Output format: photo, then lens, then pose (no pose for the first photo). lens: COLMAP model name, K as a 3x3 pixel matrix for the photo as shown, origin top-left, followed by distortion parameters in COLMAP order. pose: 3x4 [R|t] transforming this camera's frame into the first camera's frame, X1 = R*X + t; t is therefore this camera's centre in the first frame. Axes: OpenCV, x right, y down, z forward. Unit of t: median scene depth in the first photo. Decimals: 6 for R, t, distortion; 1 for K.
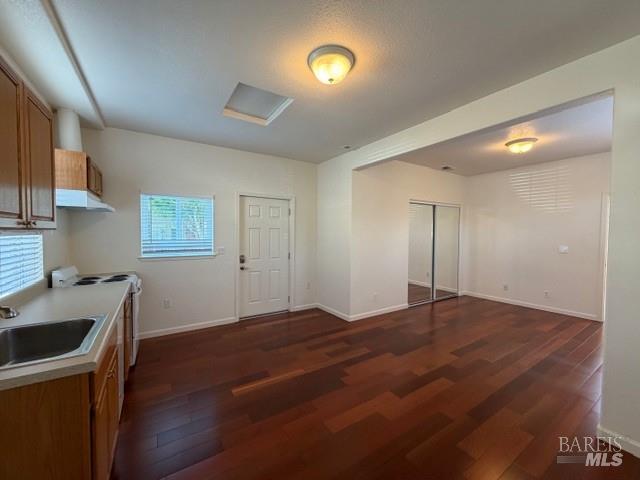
lens RADIAL K [[254.6, 0, 320.0], [0, 254.6, 240.0], [0, 0, 1]] dist [0.001059, 0.000016]
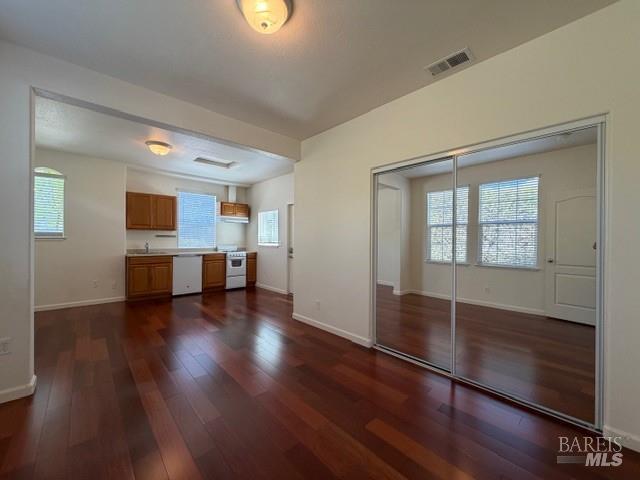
lens RADIAL K [[254.6, 0, 320.0], [0, 254.6, 240.0], [0, 0, 1]] dist [0.001059, 0.000016]
pose [[0.182973, -0.002339, -0.983115, 1.084695], [-0.035754, 0.999320, -0.009032, 0.026517], [0.982468, 0.036803, 0.182765, 0.908172]]
